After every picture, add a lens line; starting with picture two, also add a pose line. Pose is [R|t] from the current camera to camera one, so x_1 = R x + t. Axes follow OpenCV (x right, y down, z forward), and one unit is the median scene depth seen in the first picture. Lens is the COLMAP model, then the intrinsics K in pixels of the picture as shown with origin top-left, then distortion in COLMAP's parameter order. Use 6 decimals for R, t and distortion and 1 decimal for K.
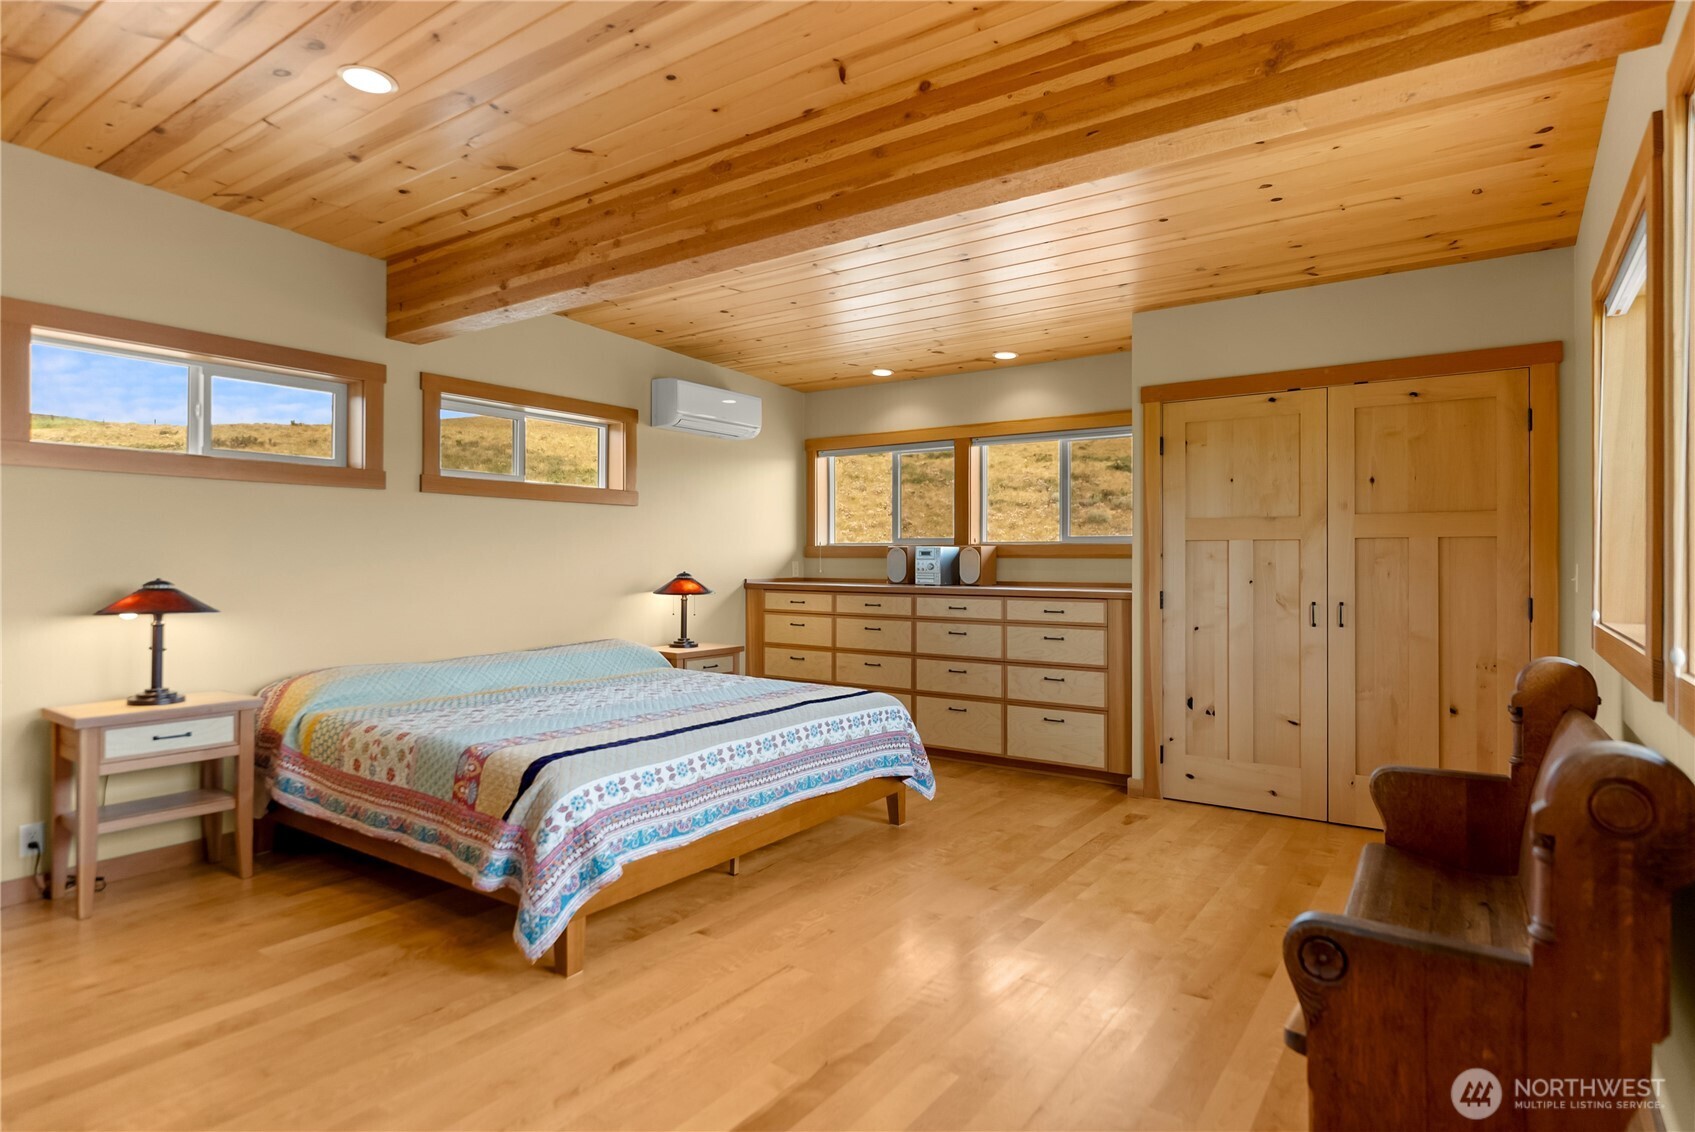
lens RADIAL K [[917.8, 0, 849.2], [0, 917.8, 600.6], [0, 0, 1]] dist [0.003391, 0.001208]
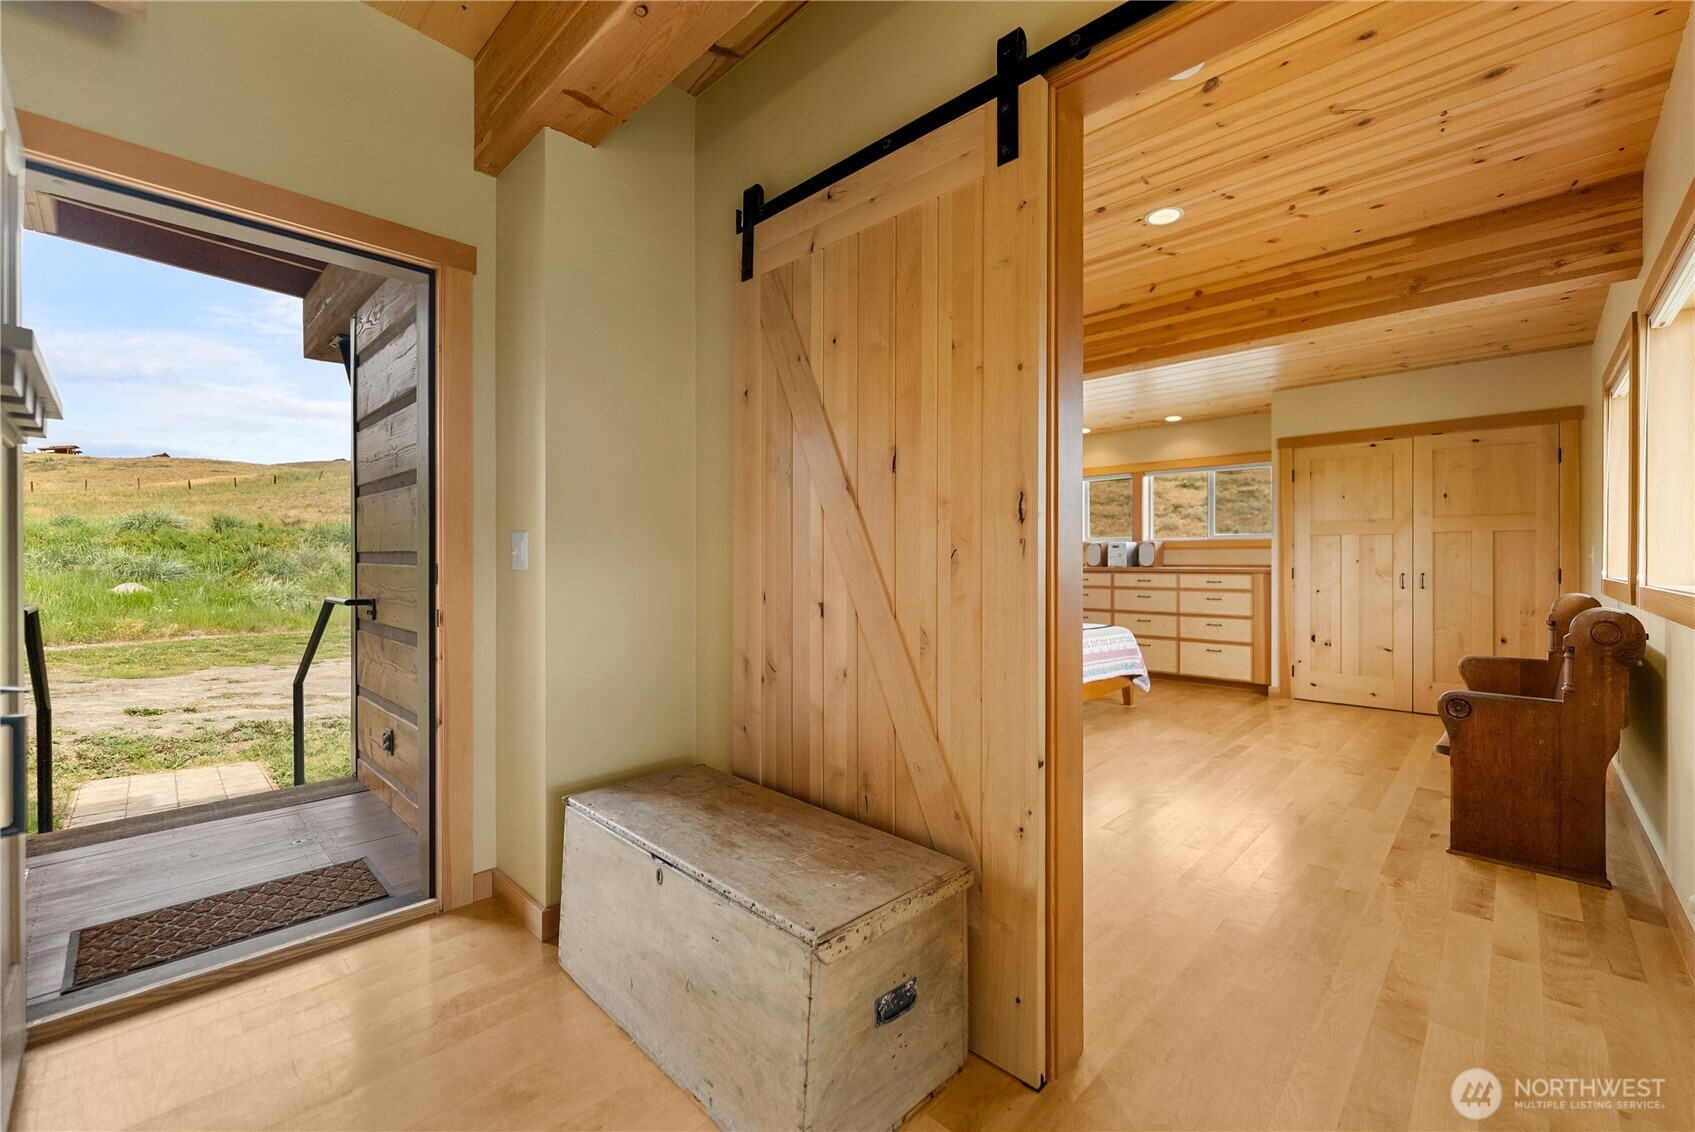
lens RADIAL K [[701.1, 0, 854.0], [0, 701.1, 591.6], [0, 0, 1]] dist [0.002955, 0.000155]
pose [[0.989293, 0.004188, -0.145883, -0.255798], [-0.004232, 0.999991, 0.000010, 0.037806], [0.145881, 0.000607, 0.989302, -0.337450]]
